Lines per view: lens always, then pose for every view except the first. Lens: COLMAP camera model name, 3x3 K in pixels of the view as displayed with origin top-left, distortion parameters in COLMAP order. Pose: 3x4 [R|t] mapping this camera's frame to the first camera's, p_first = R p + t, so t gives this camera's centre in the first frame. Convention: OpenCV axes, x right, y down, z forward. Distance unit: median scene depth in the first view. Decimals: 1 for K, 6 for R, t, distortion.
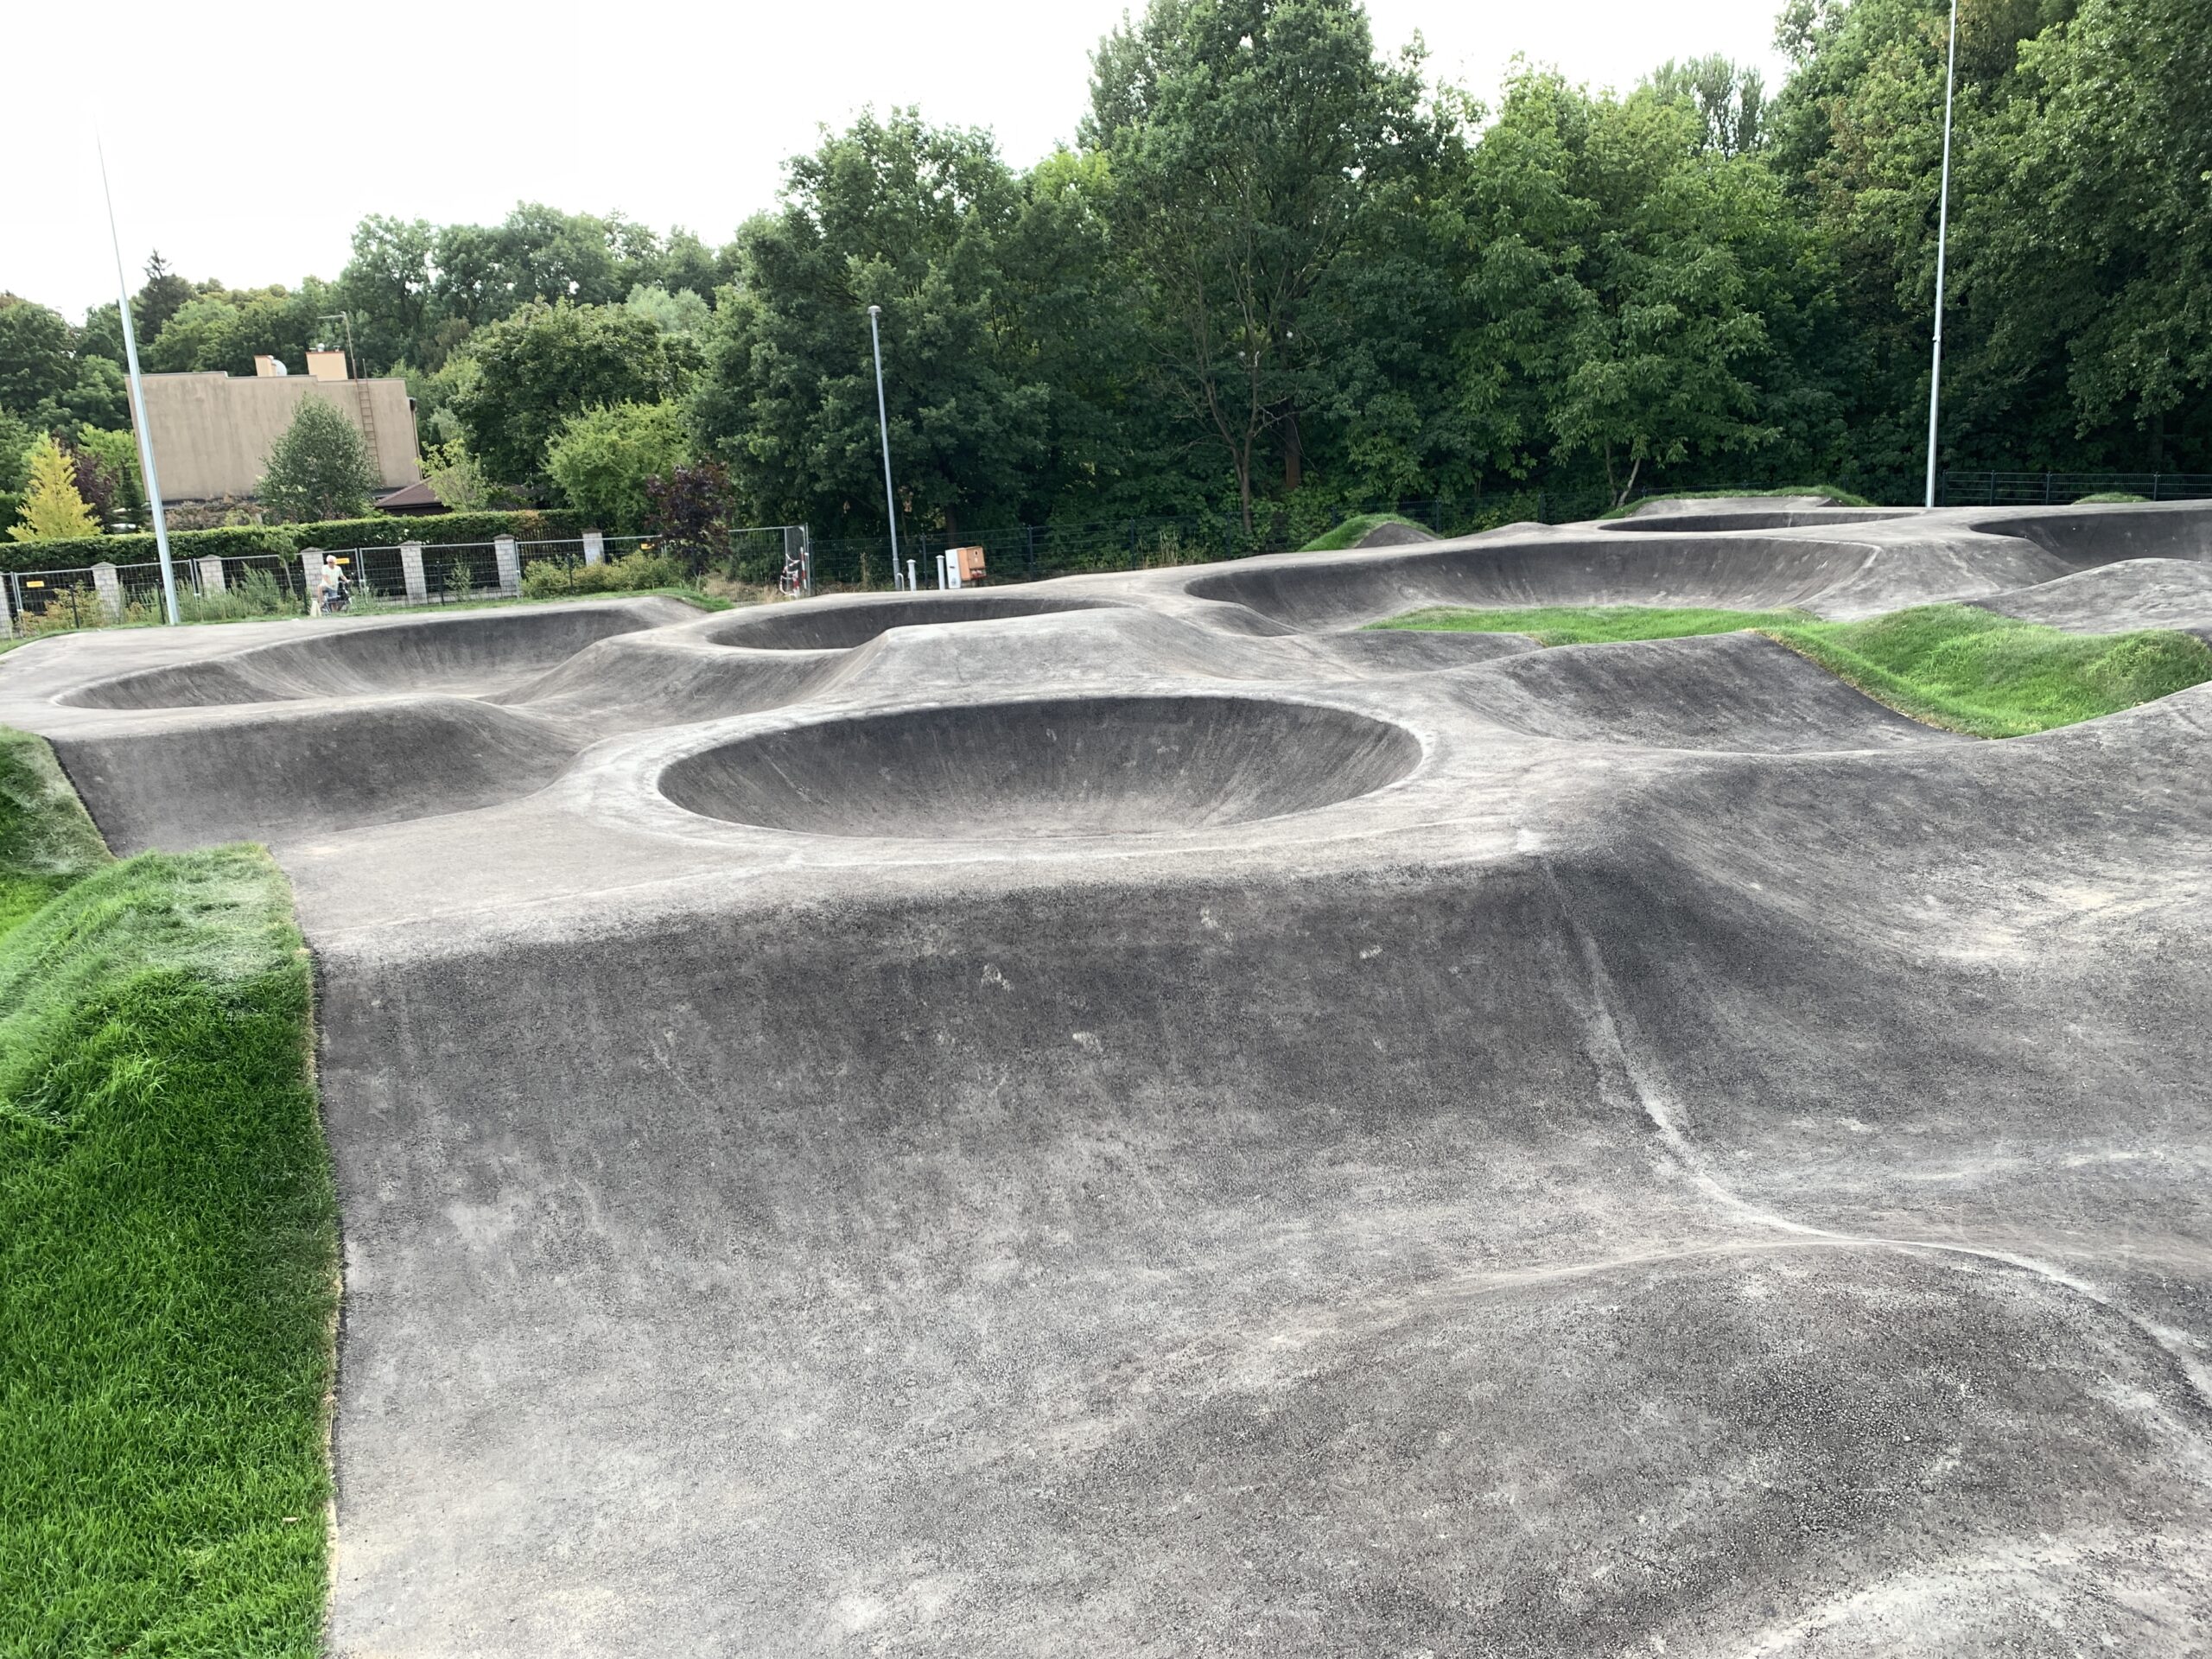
lens RADIAL K [[1707.9, 0, 1061.8], [0, 1707.9, 801.1], [0, 0, 1]] dist [0.039731, -0.043665]
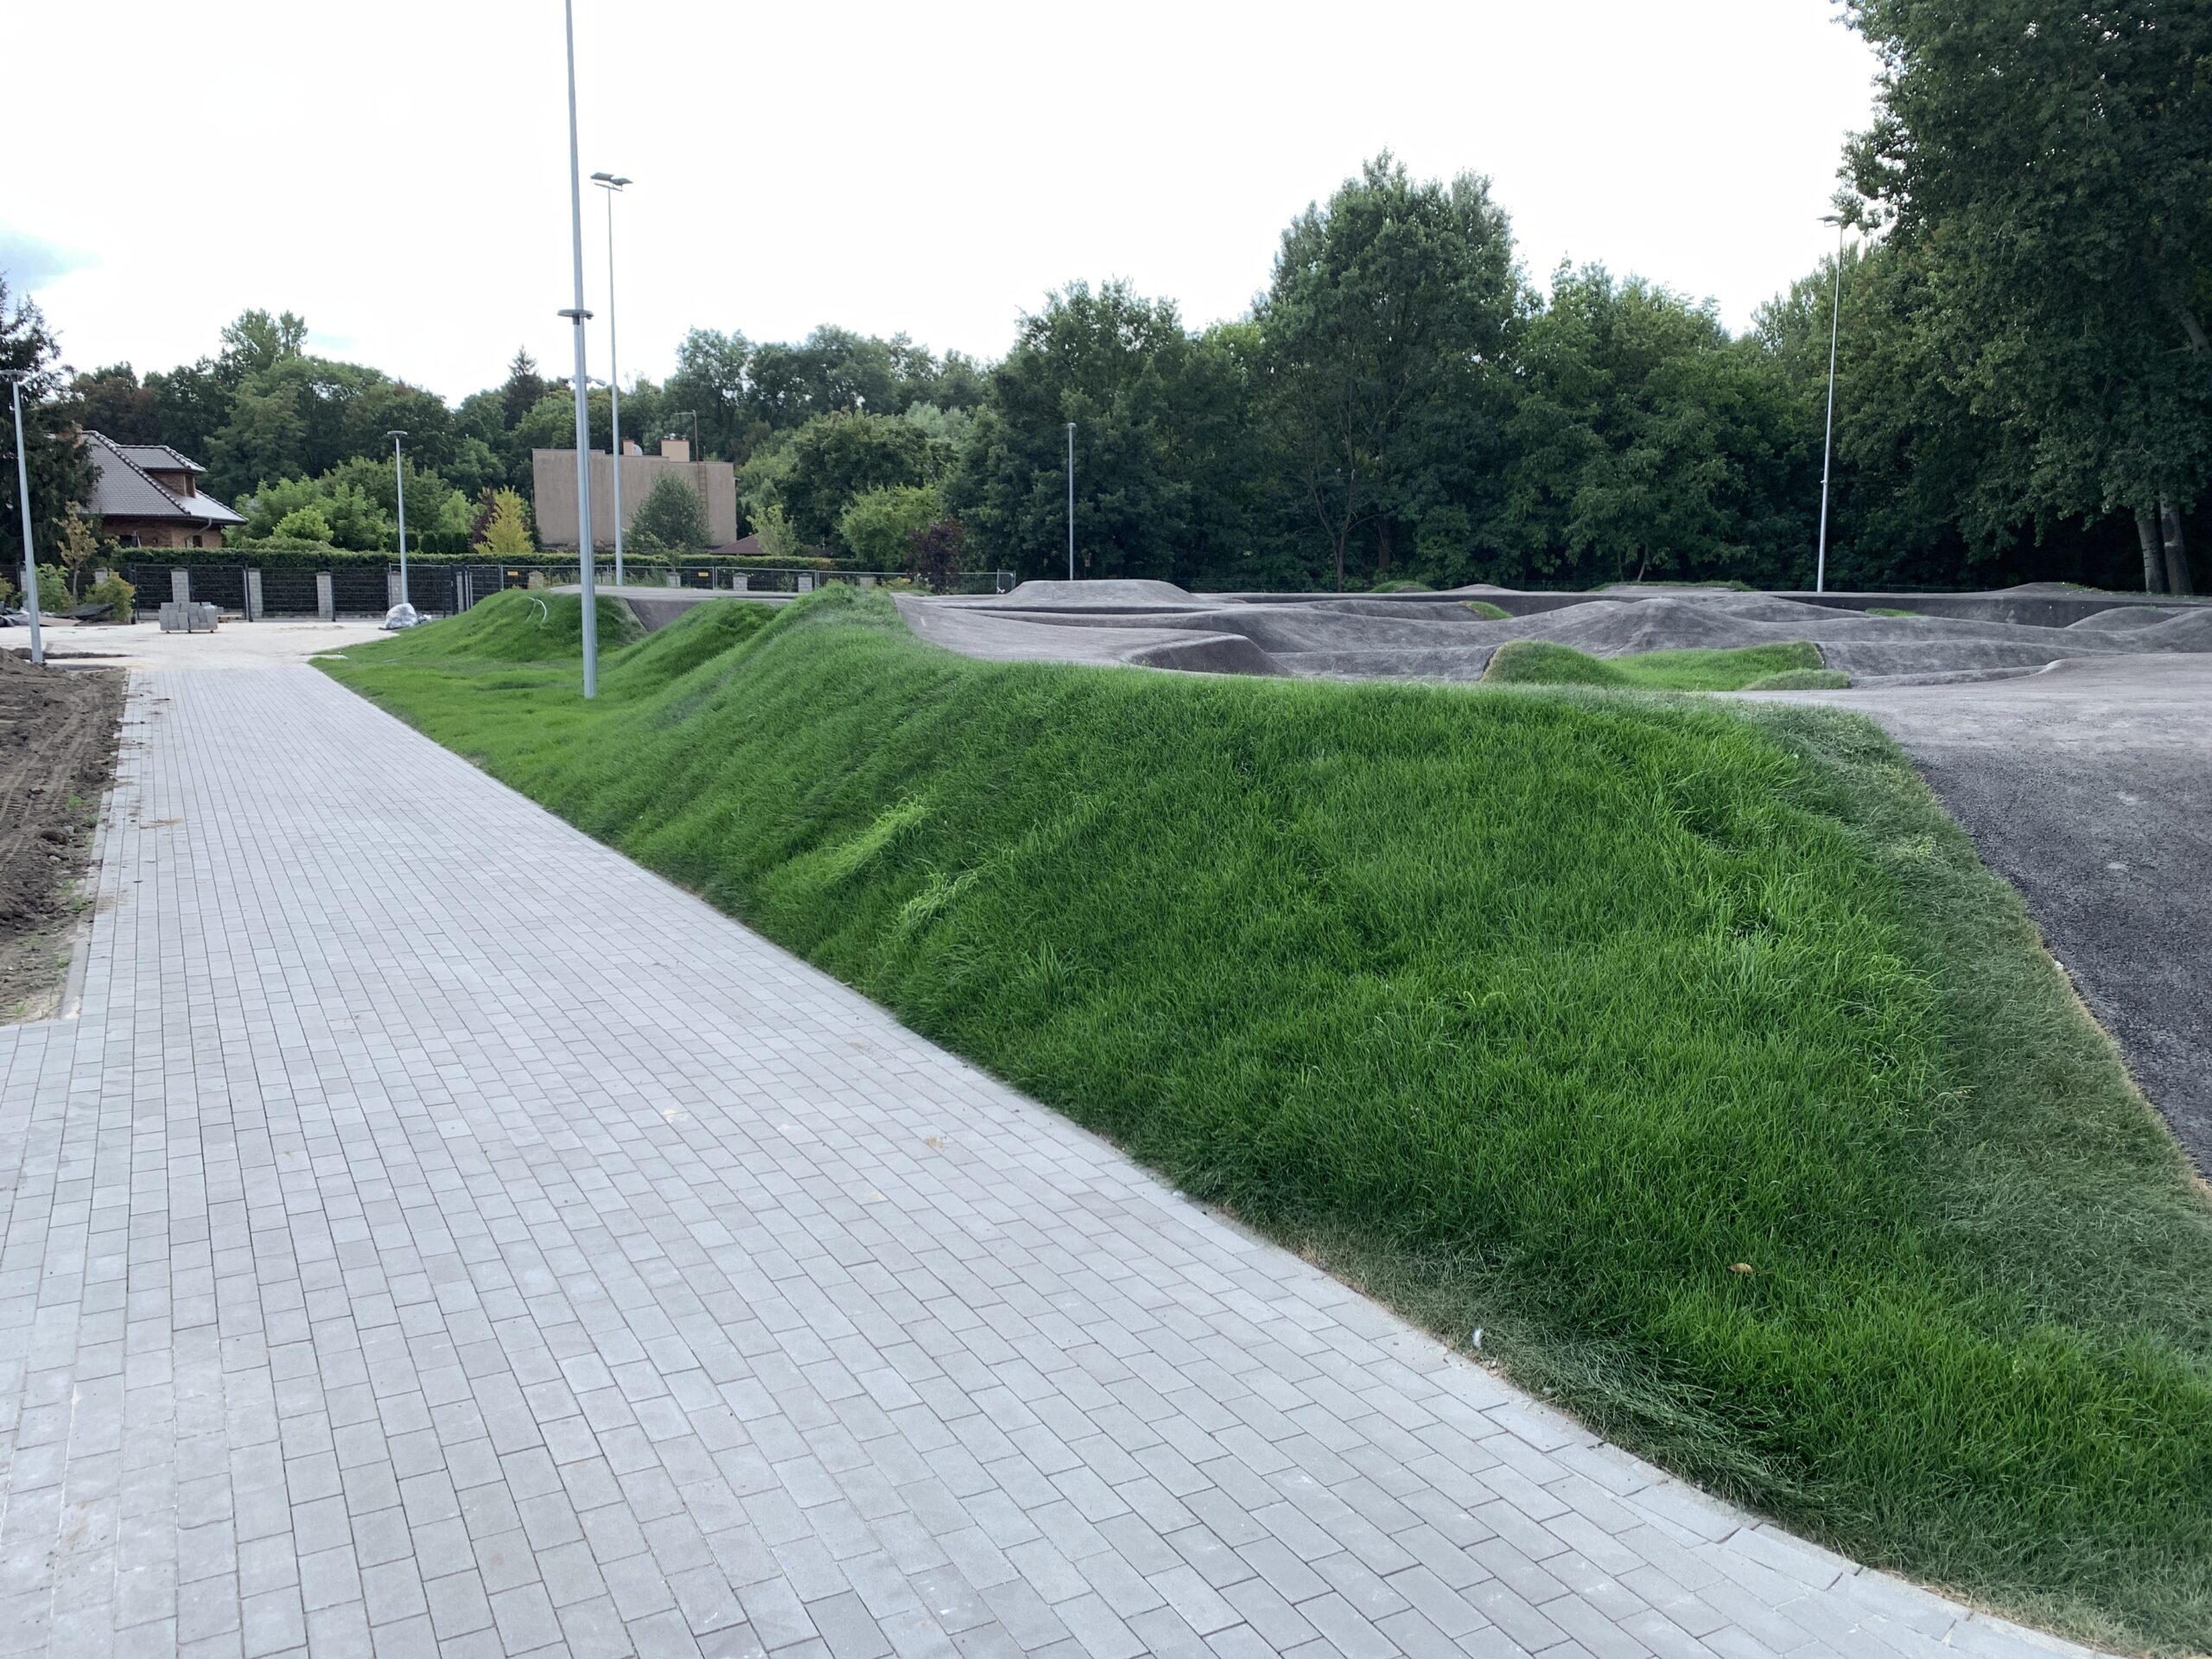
lens RADIAL K [[1736.3, 0, 1063.5], [0, 1736.3, 829.3], [0, 0, 1]] dist [0.055165, -0.070702]
pose [[0.987912, 0.079332, -0.133176, 0.099264], [-0.086942, 0.994838, -0.052326, 0.123219], [0.128338, 0.063272, 0.989710, -0.411877]]
